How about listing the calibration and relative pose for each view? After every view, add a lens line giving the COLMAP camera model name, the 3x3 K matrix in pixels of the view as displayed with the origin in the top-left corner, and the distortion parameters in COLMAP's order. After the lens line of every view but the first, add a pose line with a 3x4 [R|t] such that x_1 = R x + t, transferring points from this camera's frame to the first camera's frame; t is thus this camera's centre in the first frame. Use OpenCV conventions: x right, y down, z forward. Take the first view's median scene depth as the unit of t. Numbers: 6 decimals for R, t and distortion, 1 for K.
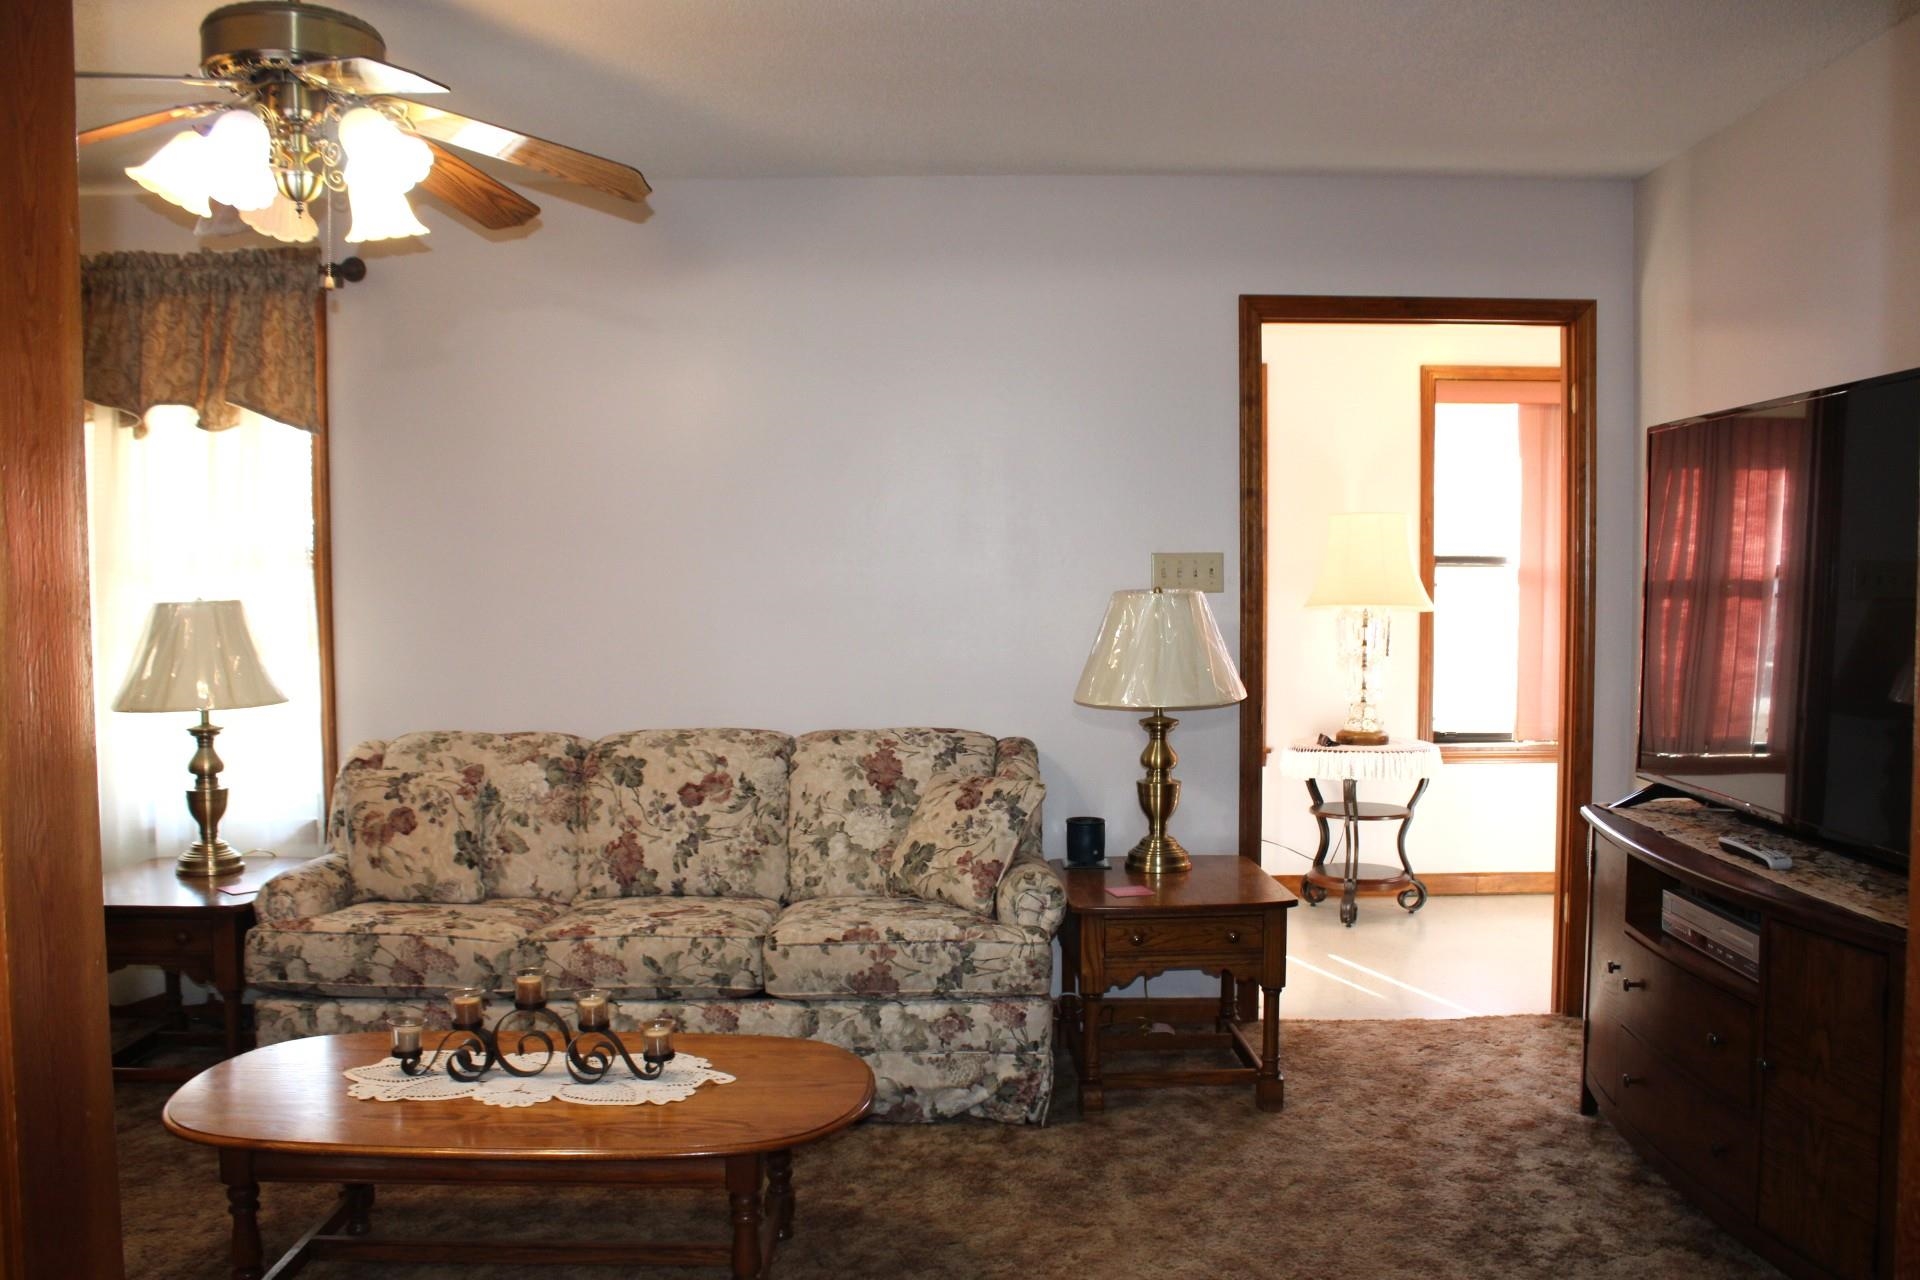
lens RADIAL K [[1600.9, 0, 957.6], [0, 1600.9, 653.2], [0, 0, 1]] dist [-0.160967, 0.140902]
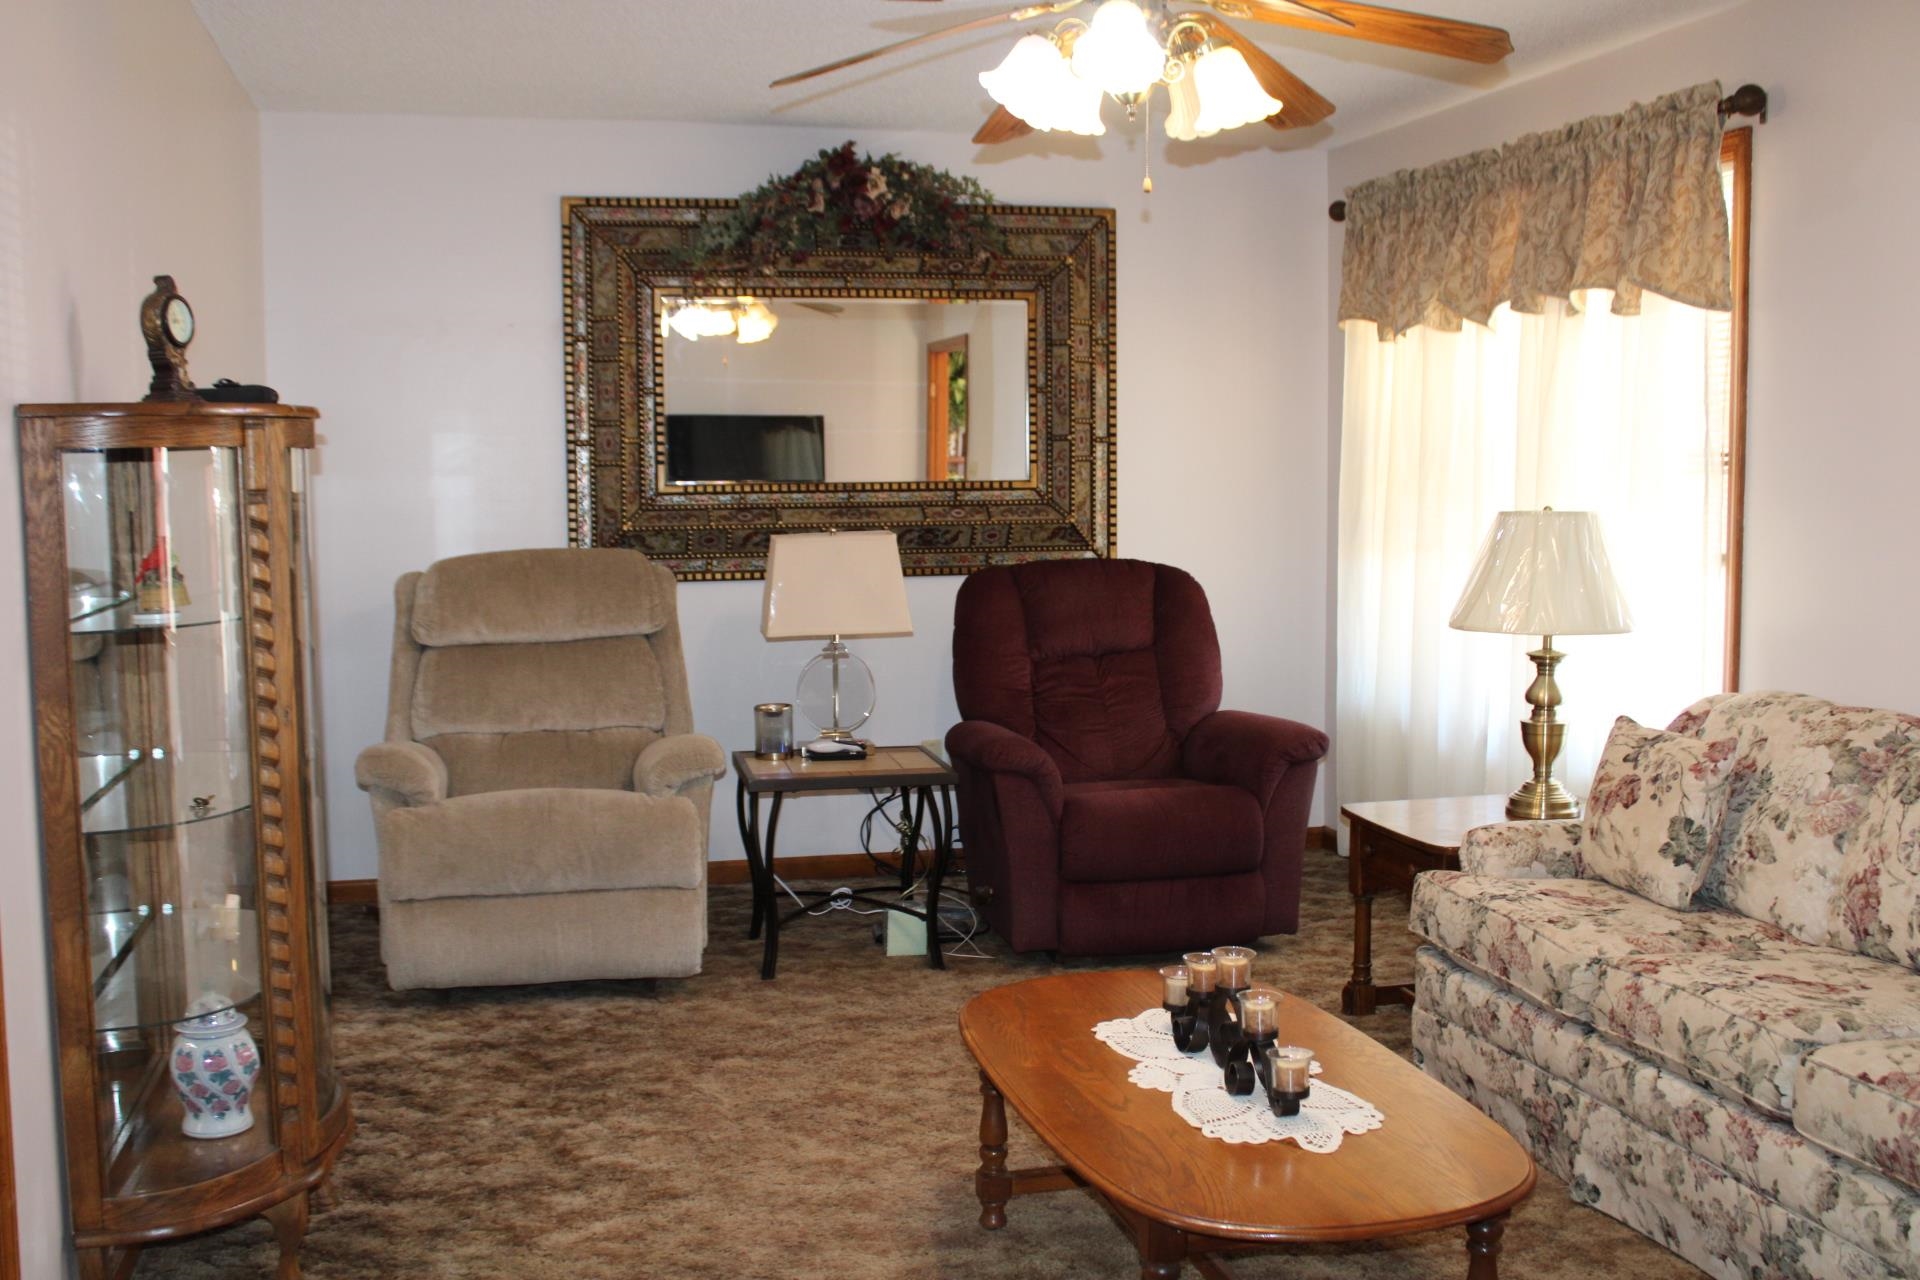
lens RADIAL K [[1889.2, 0, 977.7], [0, 1889.2, 632.4], [0, 0, 1]] dist [-0.077776, 0.000000]
pose [[0.263127, 0.094084, -0.960163, 0.479937], [-0.052389, 0.995158, 0.083157, -0.037892], [0.963338, 0.028421, 0.266782, 0.411302]]
